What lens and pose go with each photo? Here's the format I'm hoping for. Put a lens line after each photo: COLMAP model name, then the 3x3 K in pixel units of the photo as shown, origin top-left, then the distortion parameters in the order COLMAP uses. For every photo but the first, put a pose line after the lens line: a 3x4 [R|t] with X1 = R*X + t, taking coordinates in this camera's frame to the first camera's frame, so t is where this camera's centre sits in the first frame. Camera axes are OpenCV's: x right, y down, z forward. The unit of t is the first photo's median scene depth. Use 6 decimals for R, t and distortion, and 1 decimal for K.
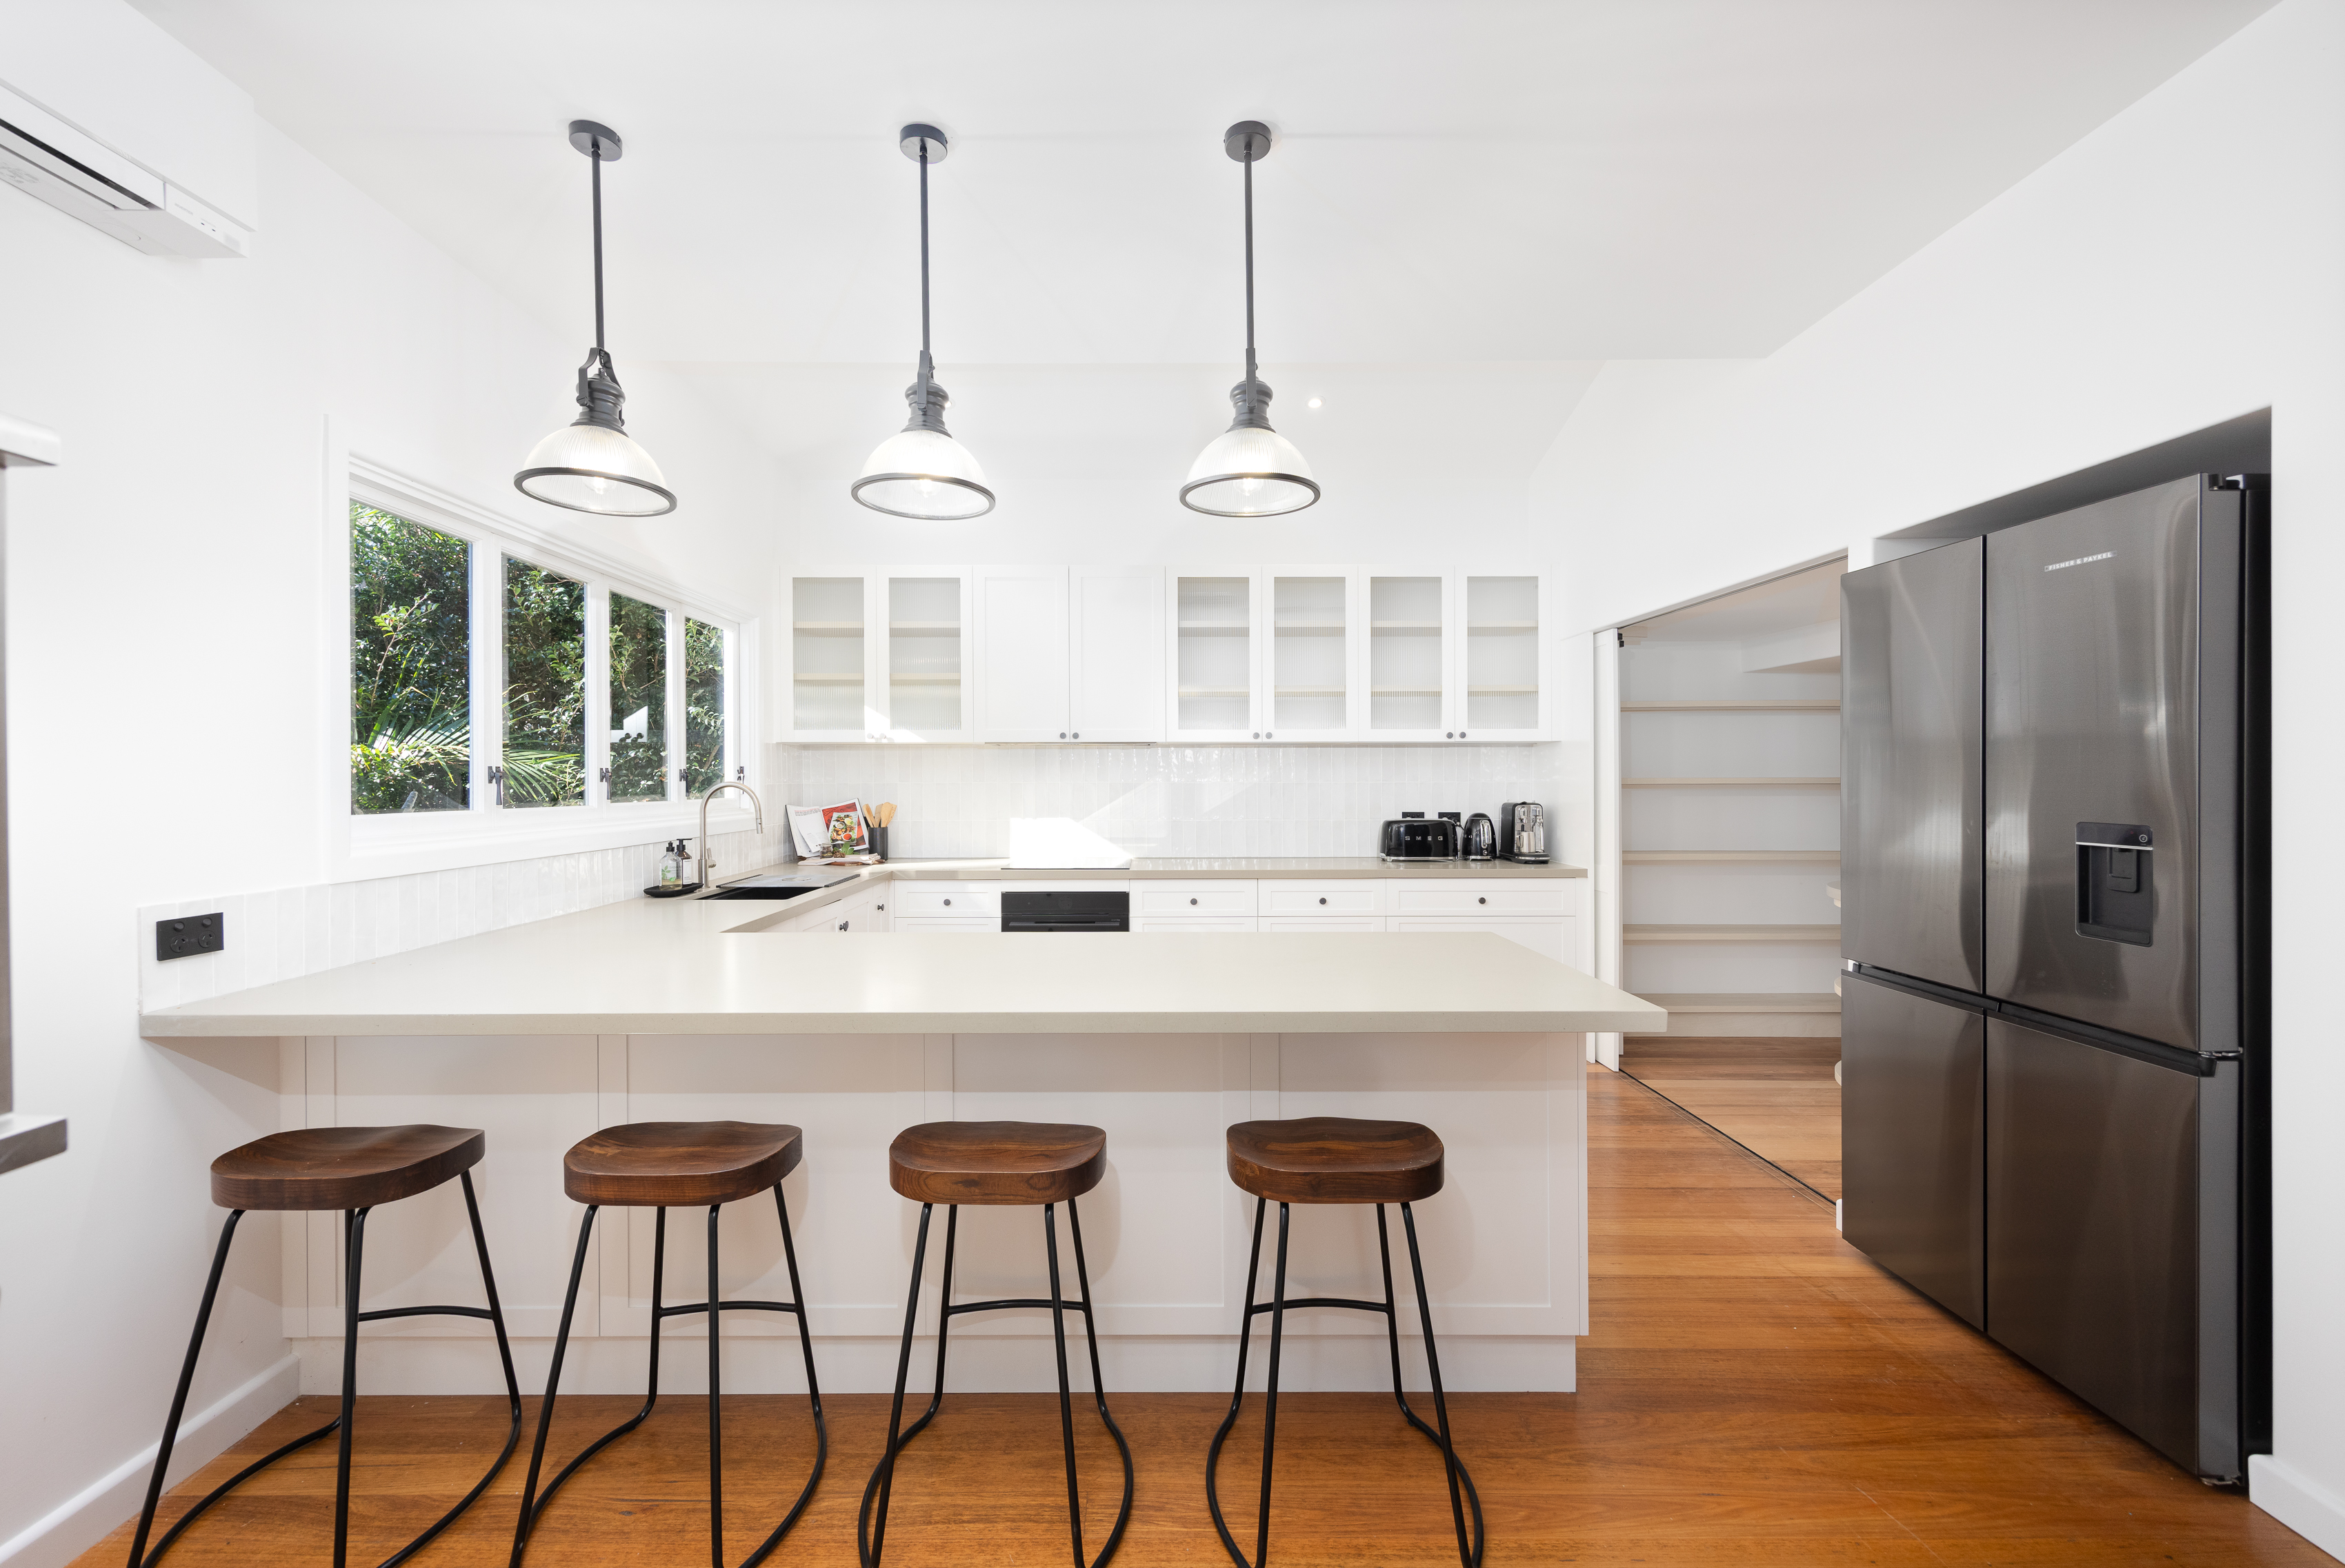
lens RADIAL K [[954.3, 0, 1172.5], [0, 954.3, 784.0], [0, 0, 1]] dist [-0.003594, -0.000460]
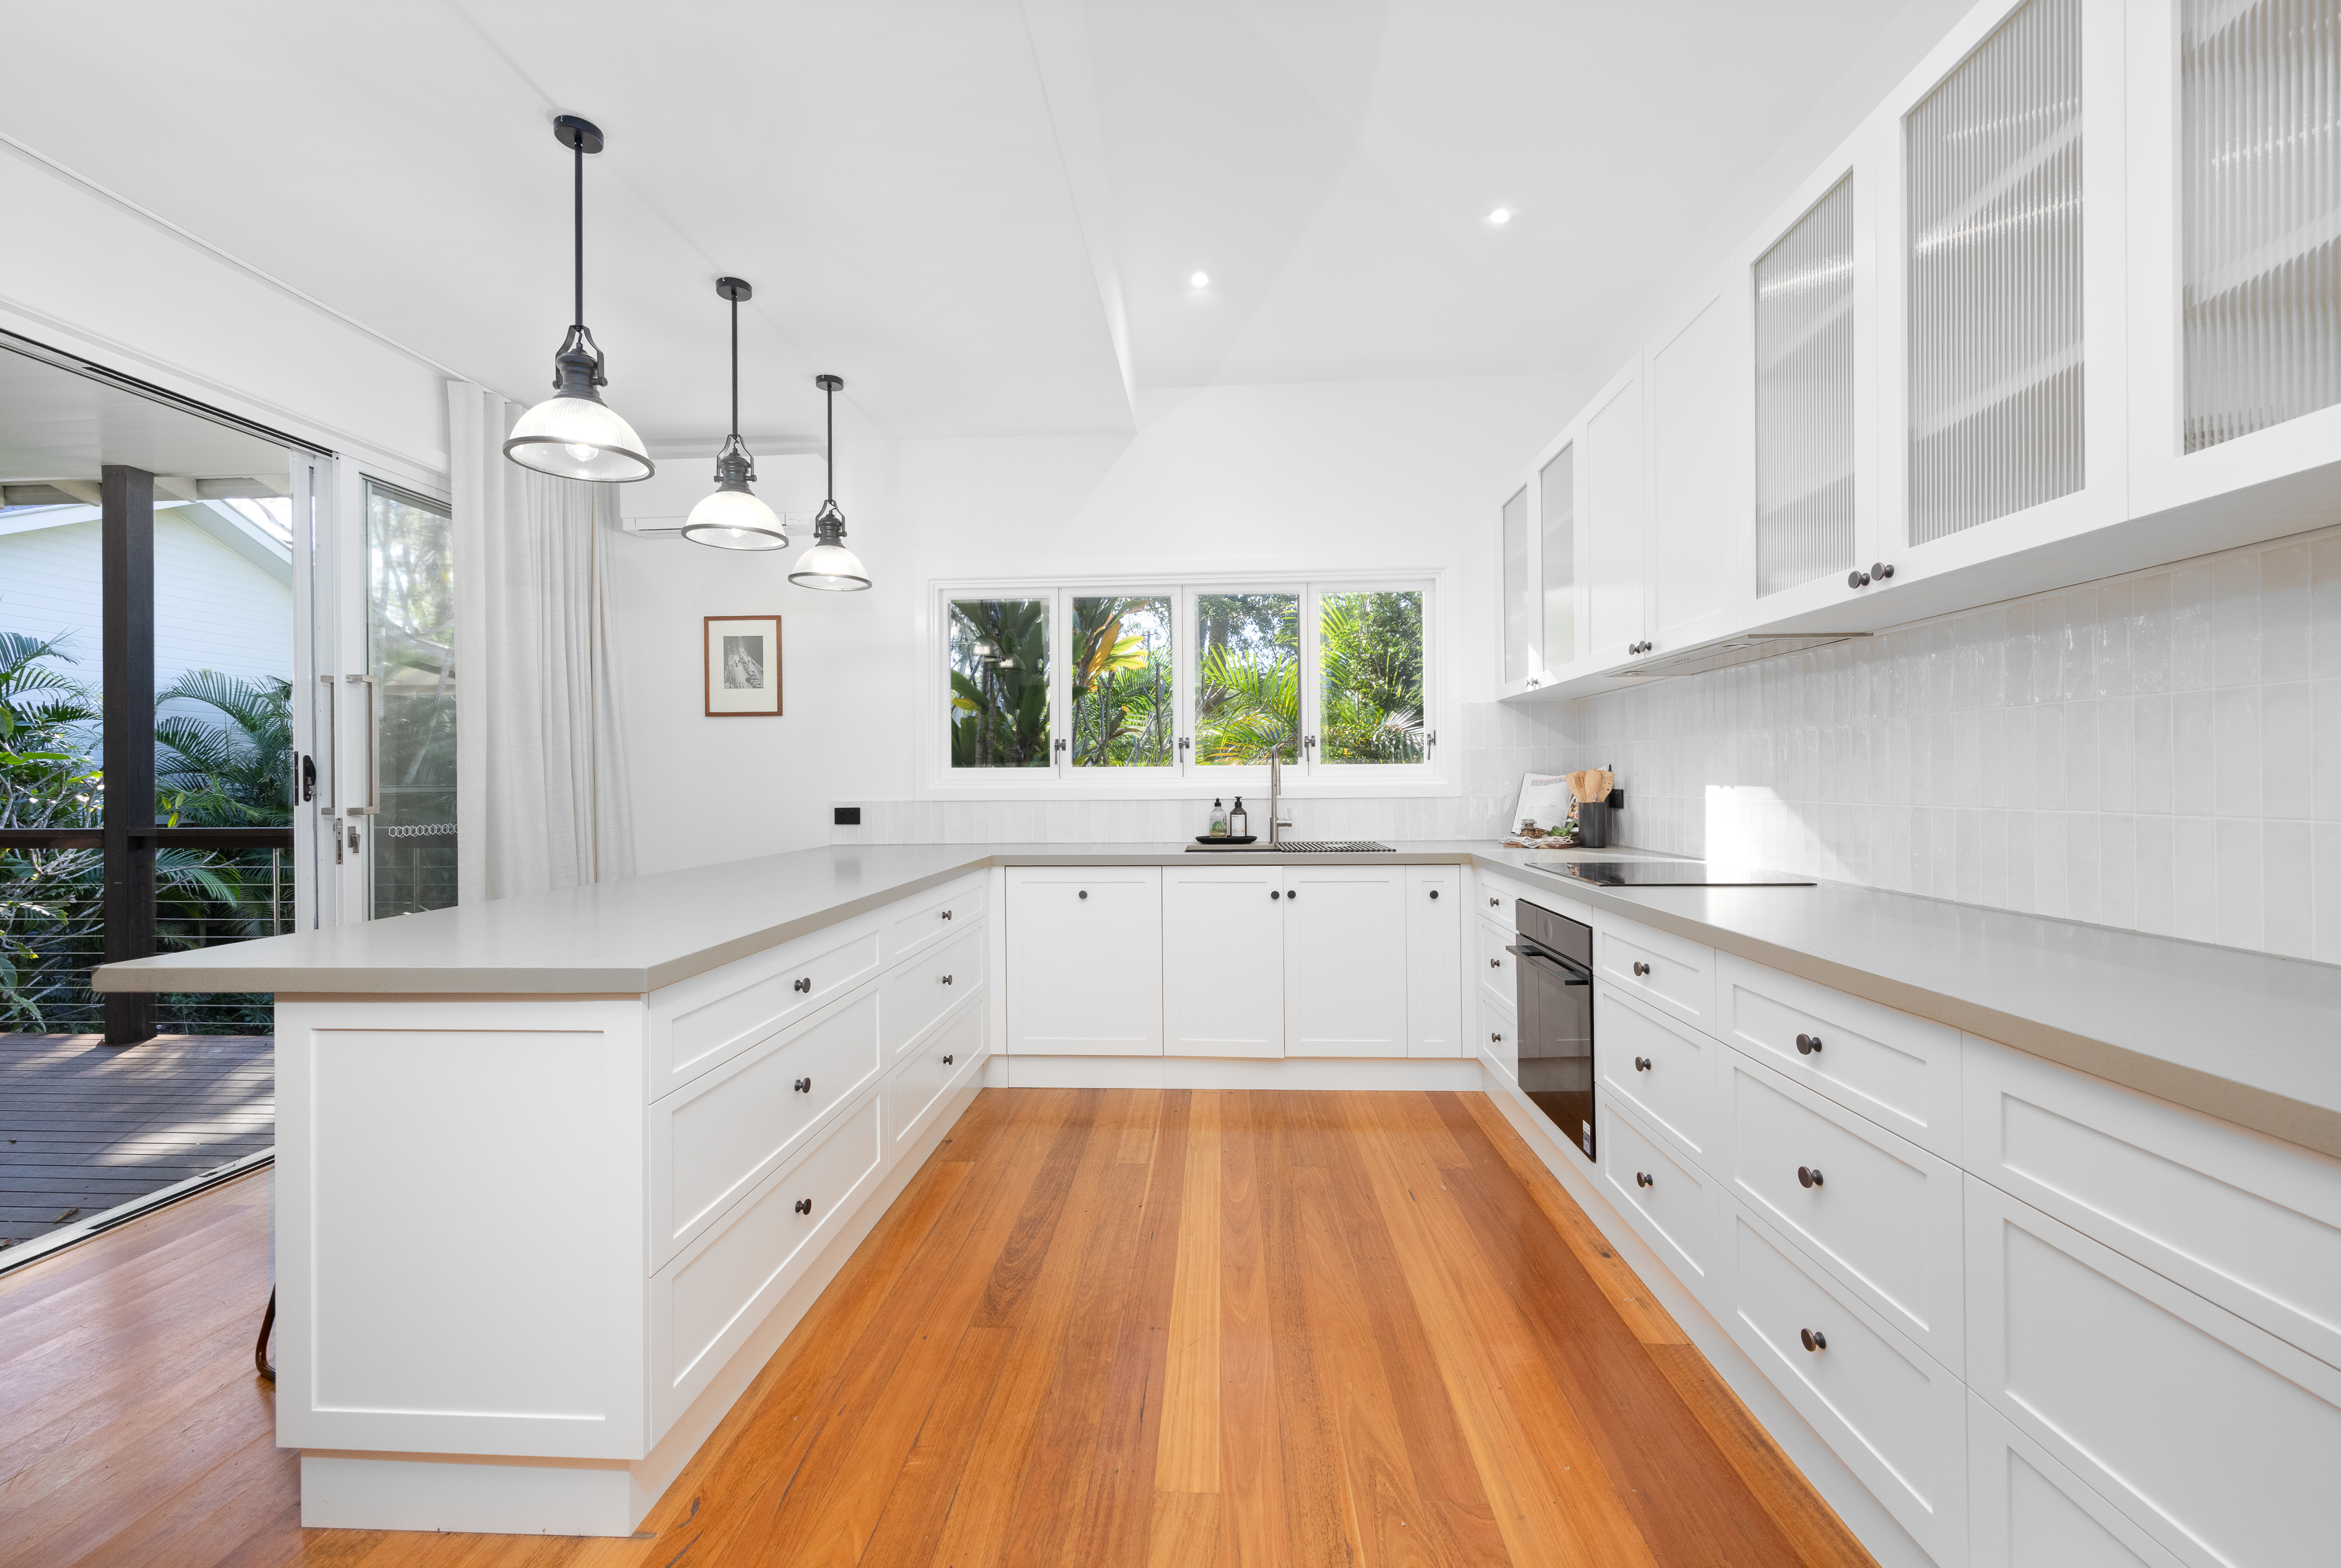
lens RADIAL K [[952.7, 0, 1170.5], [0, 952.7, 784.0], [0, 0, 1]] dist [-0.003594, -0.000460]
pose [[-0.077347, 0.005630, -0.996988, 0.798784], [0.000460, 0.999984, 0.005611, 0.043522], [0.997004, -0.000025, -0.077349, 1.259694]]
